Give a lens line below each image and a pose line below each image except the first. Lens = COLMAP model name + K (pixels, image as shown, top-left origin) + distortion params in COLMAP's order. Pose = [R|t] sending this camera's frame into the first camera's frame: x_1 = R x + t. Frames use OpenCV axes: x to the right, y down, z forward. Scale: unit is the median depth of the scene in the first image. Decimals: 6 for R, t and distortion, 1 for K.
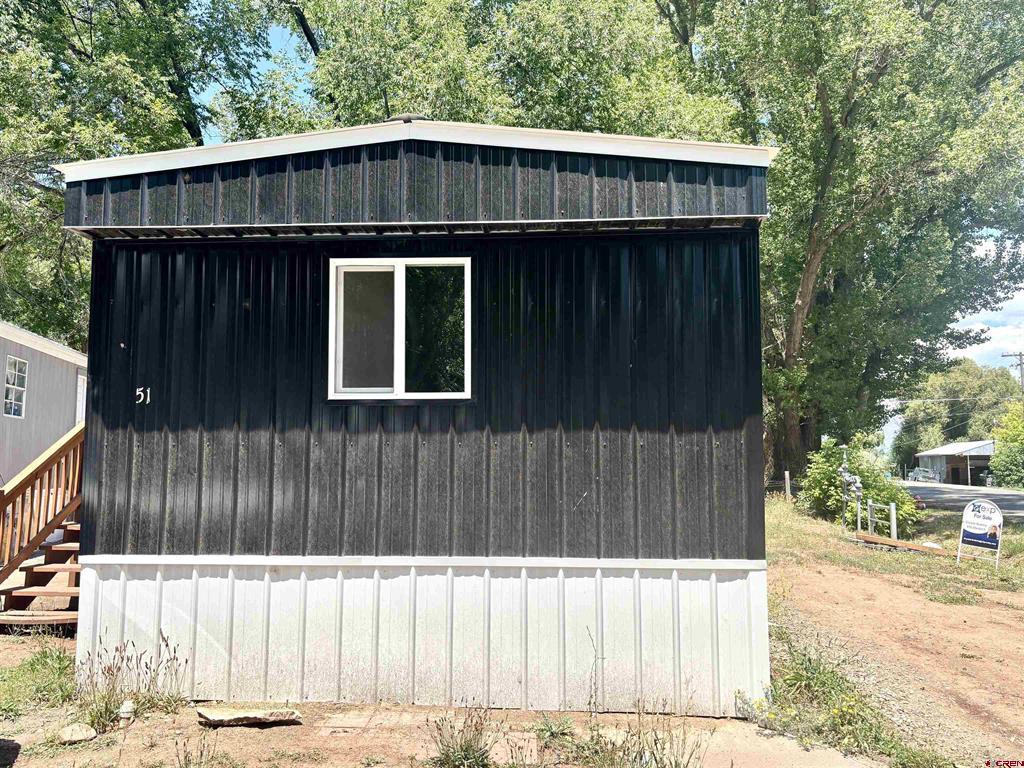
lens RADIAL K [[789.7, 0, 512.0], [0, 789.7, 384.0], [0, 0, 1]] dist [0.091176, -0.093307]
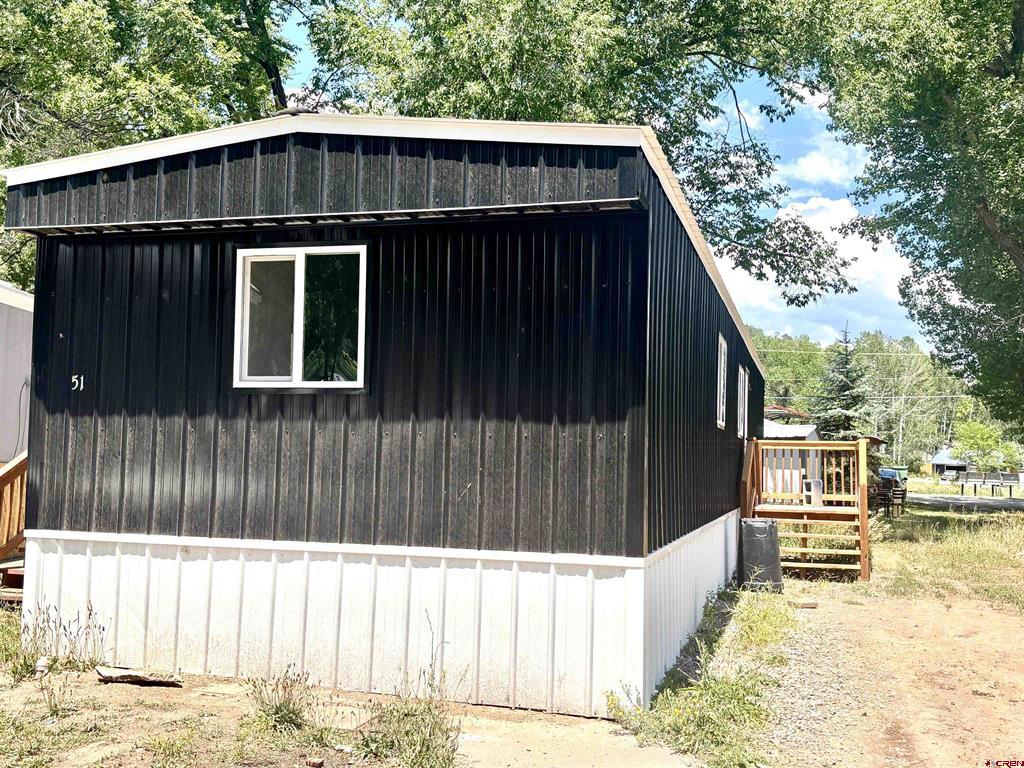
lens RADIAL K [[1064.1, 0, 512.0], [0, 1064.1, 384.0], [0, 0, 1]] dist [0.138611, -0.253628]
pose [[0.974000, 0.005003, -0.226492, 0.436589], [-0.000215, 0.999776, 0.021160, -0.014512], [0.226547, -0.020561, 0.973783, -0.271967]]
